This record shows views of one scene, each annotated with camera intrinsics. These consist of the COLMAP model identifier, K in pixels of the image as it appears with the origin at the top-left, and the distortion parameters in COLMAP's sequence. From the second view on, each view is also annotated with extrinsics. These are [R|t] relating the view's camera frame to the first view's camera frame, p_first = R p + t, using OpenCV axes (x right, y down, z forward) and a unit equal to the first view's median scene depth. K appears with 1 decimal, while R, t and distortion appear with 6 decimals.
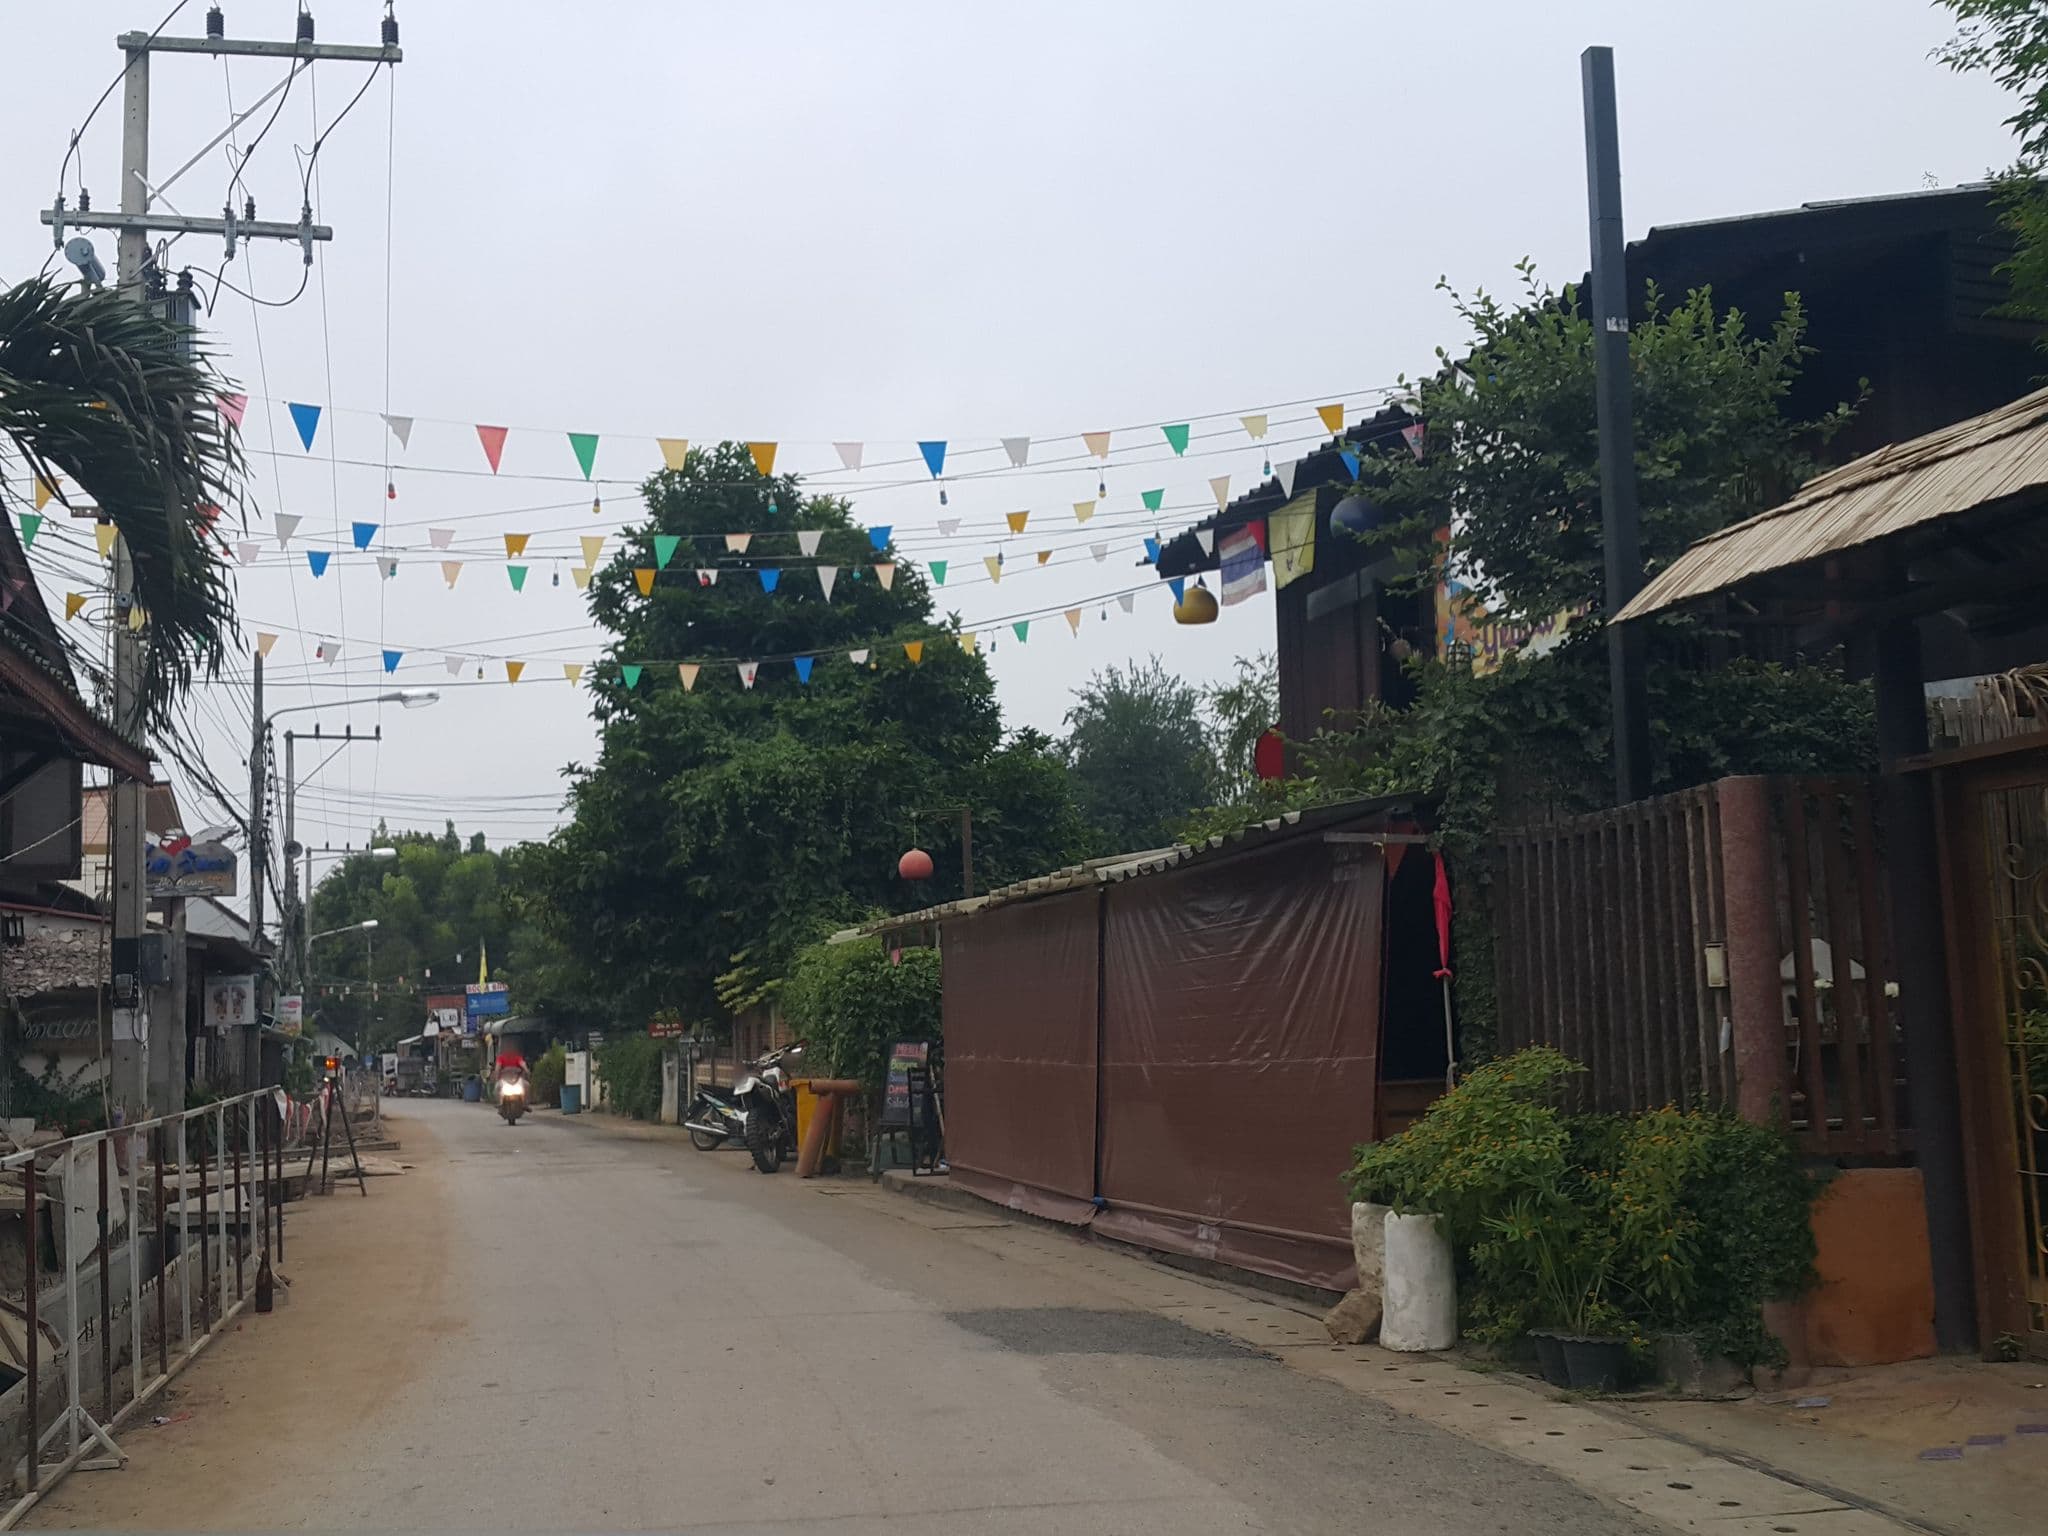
lens RADIAL K [[2250.0, 0, 983.7], [0, 2250.0, 772.5], [0, 0, 1]] dist [0.112527, -0.026366]
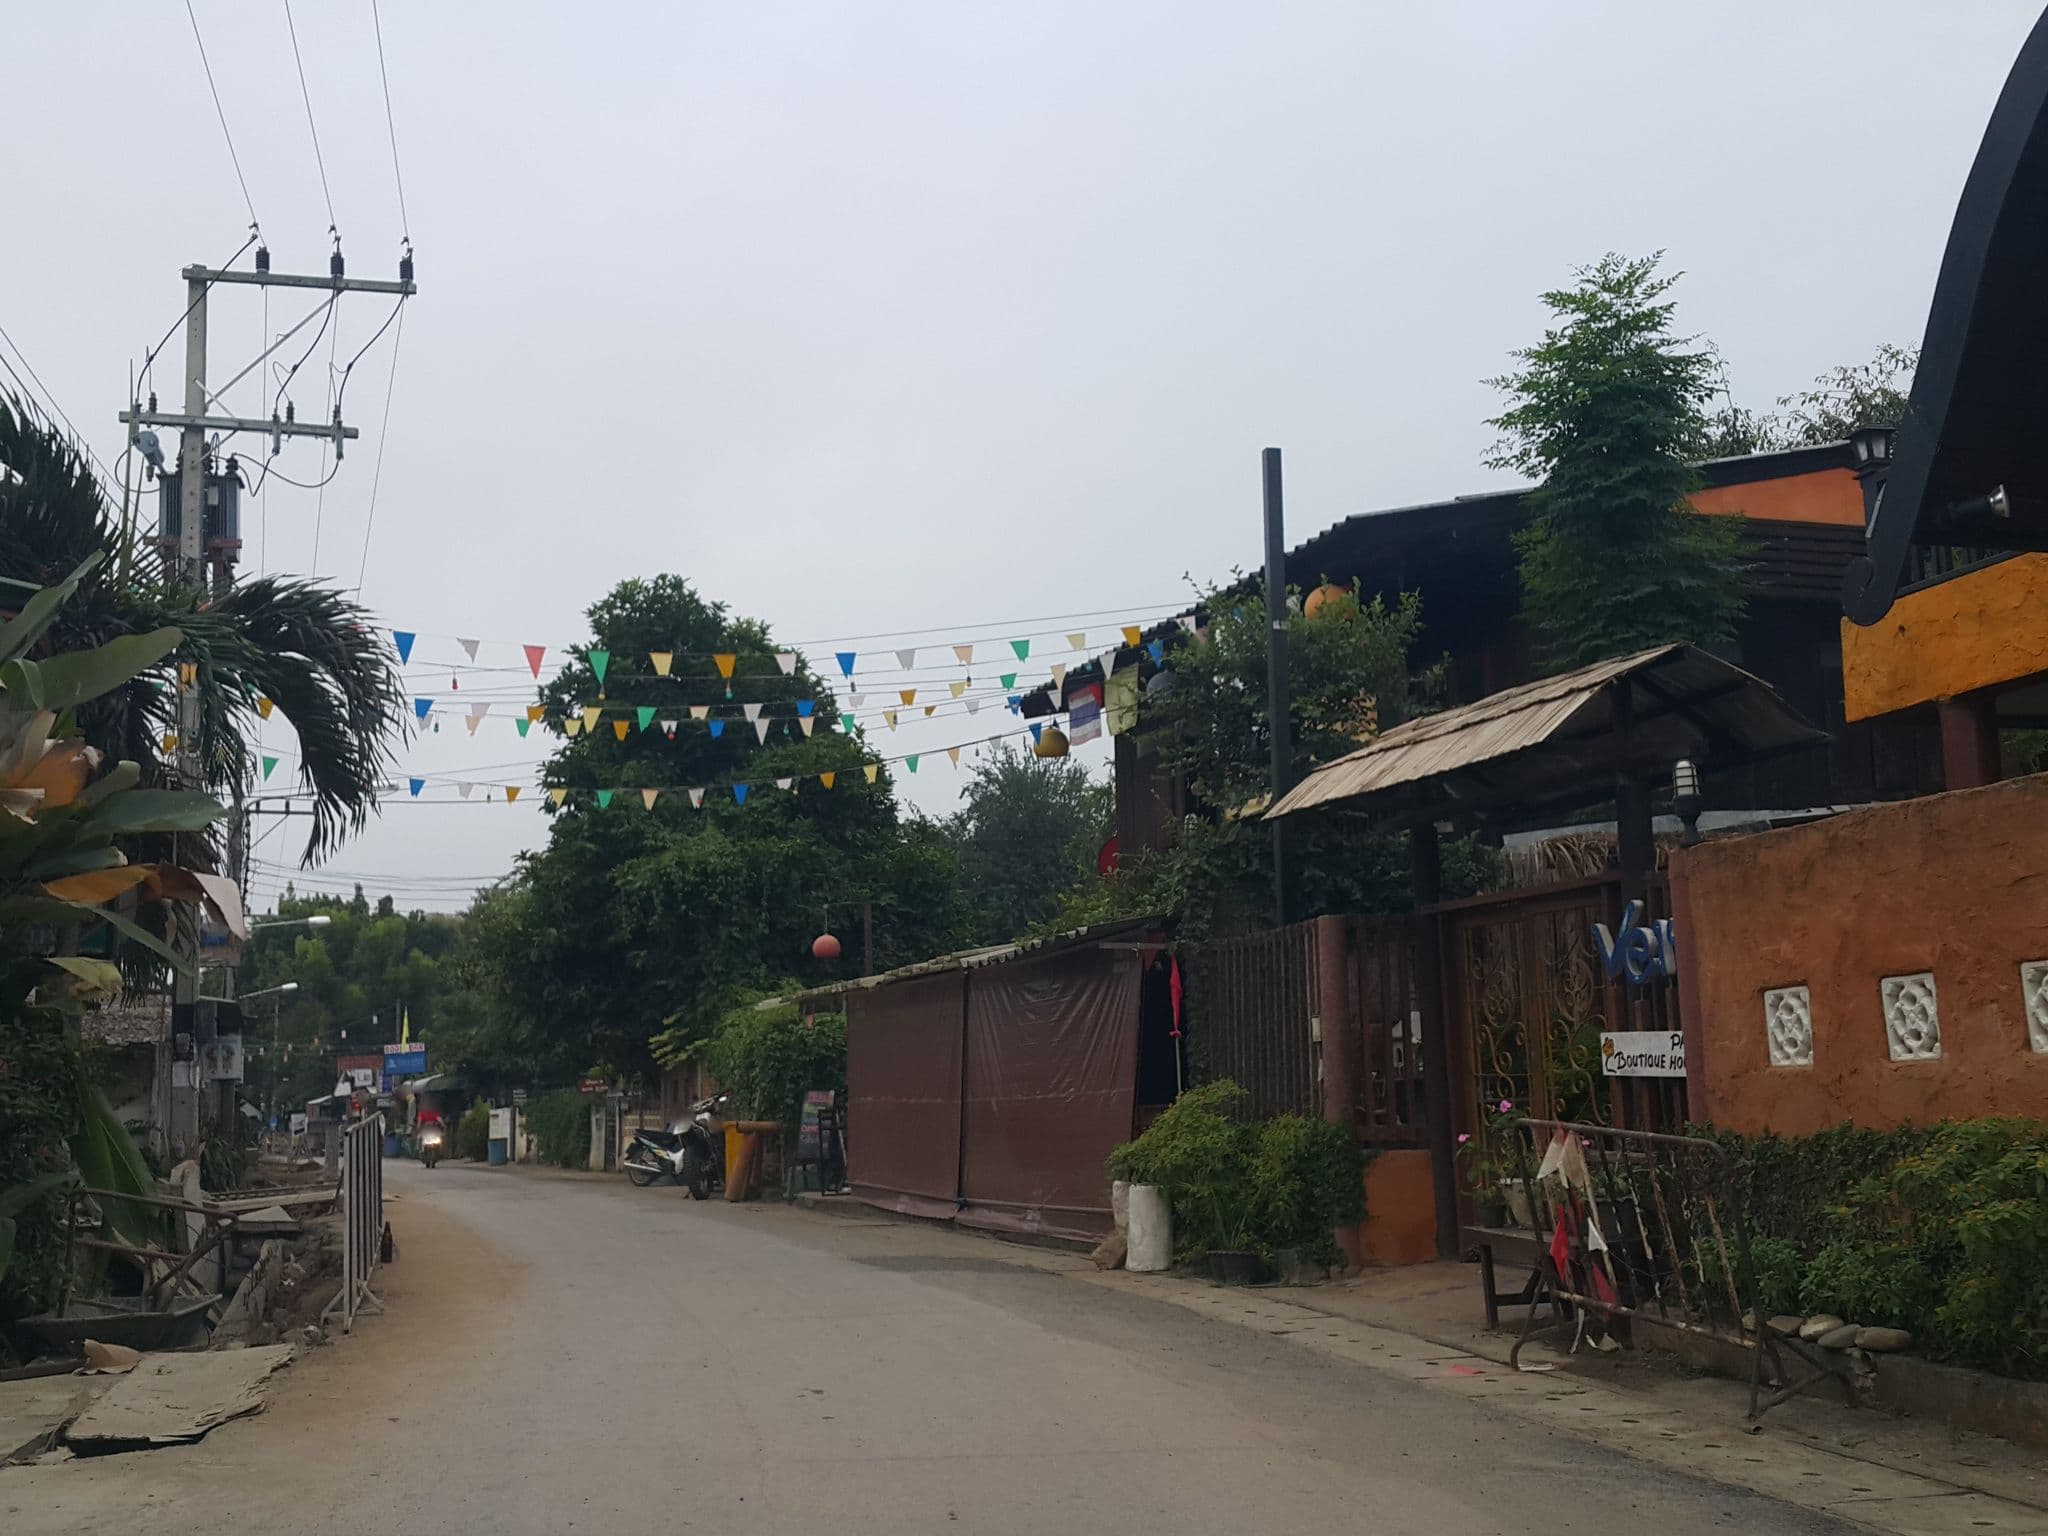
lens RADIAL K [[2250.0, 0, 983.7], [0, 2250.0, 772.5], [0, 0, 1]] dist [0.112527, -0.026366]
pose [[0.999011, 0.008981, 0.043558, 0.001598], [-0.007777, 0.999585, -0.027740, -0.020154], [-0.043789, 0.027374, 0.998666, -0.236260]]
